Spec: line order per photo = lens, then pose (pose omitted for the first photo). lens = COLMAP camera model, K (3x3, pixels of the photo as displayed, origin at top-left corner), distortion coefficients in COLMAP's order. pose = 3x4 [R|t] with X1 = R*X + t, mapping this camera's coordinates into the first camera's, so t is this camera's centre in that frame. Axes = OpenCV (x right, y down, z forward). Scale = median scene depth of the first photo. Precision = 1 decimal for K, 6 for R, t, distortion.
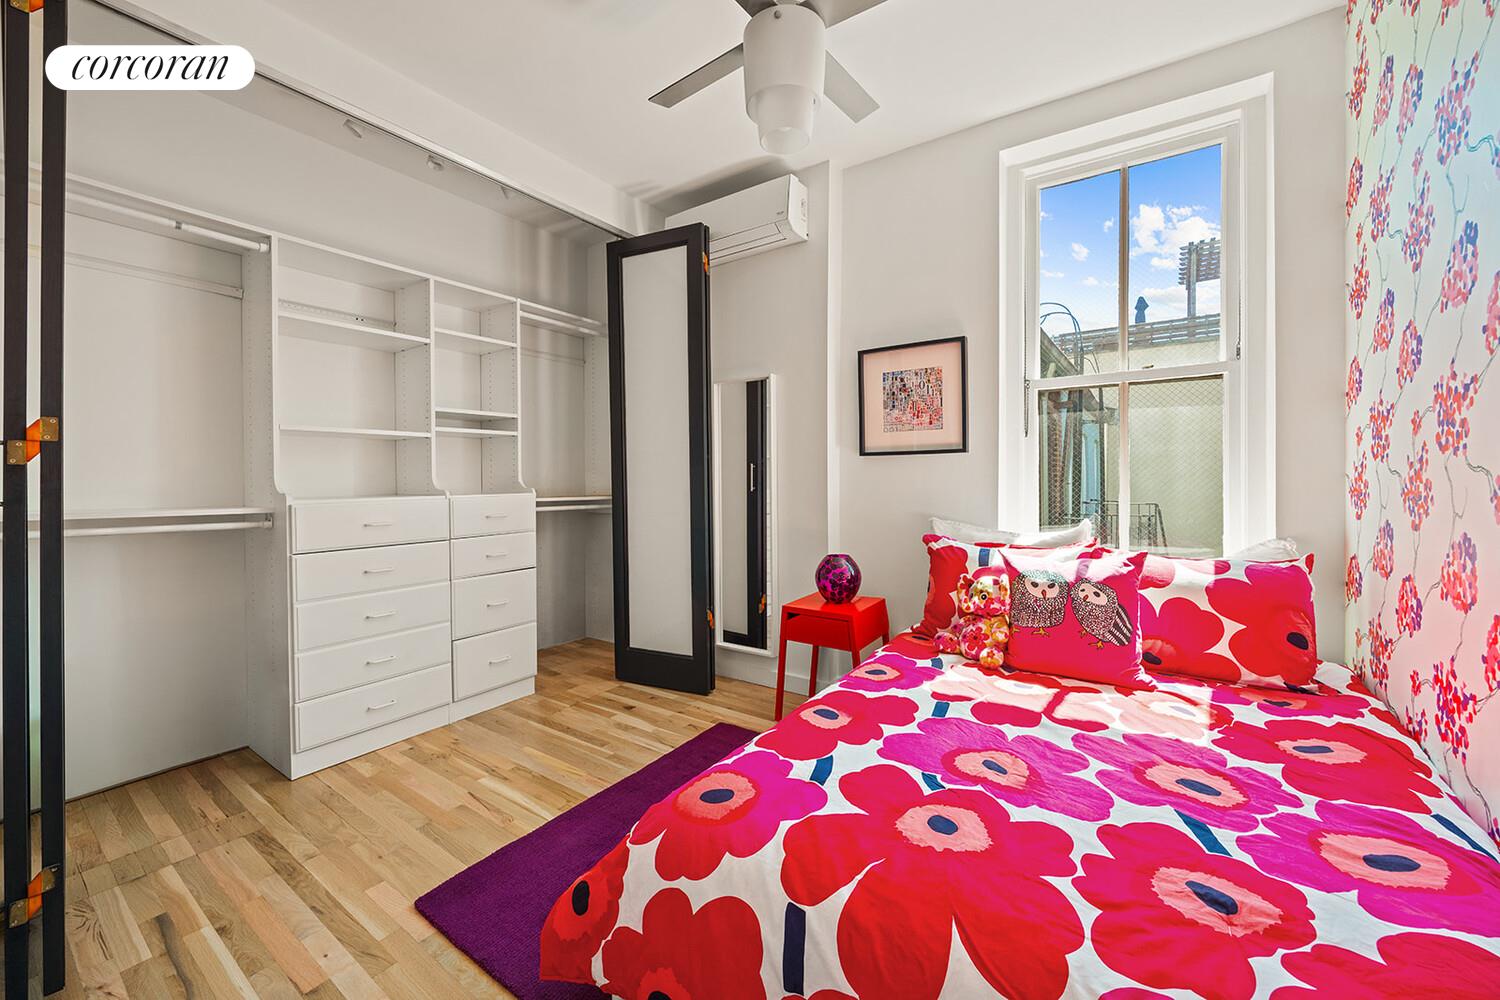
lens RADIAL K [[591.3, 0, 753.2], [0, 591.3, 484.5], [0, 0, 1]] dist [-0.001537, -0.000931]
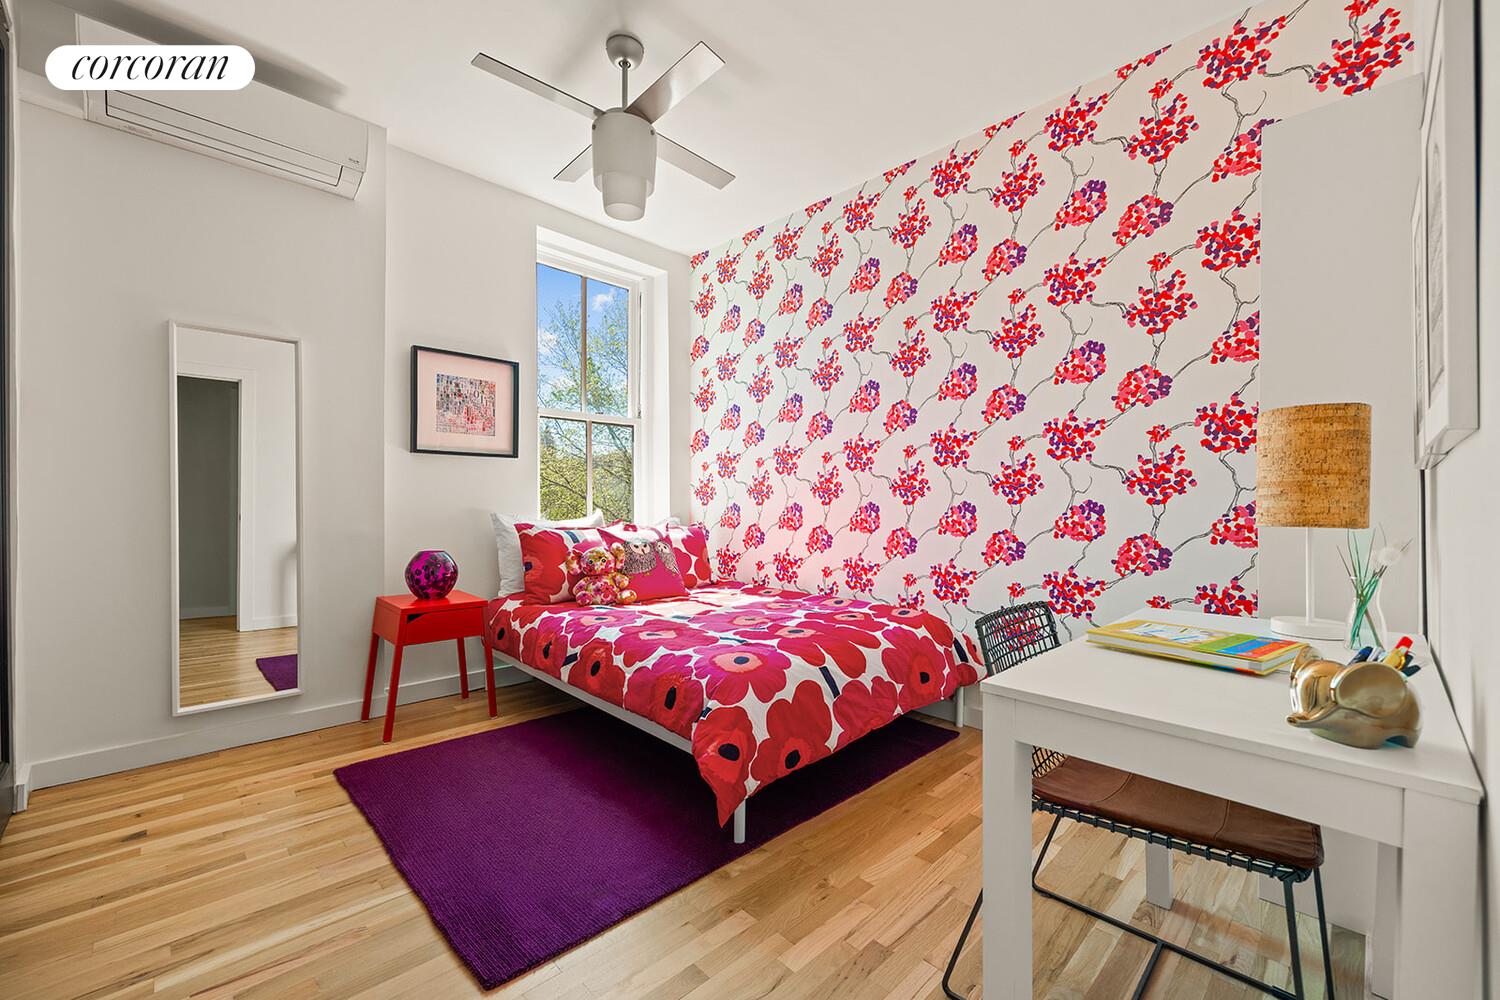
lens RADIAL K [[591.3, 0, 743.3], [0, 591.3, 501.8], [0, 0, 1]] dist [-0.001537, -0.000931]
pose [[0.199596, 0.011513, 0.979811, -0.743080], [0.002128, 0.999924, -0.012182, 0.051715], [-0.979876, 0.004516, 0.199556, 0.303778]]
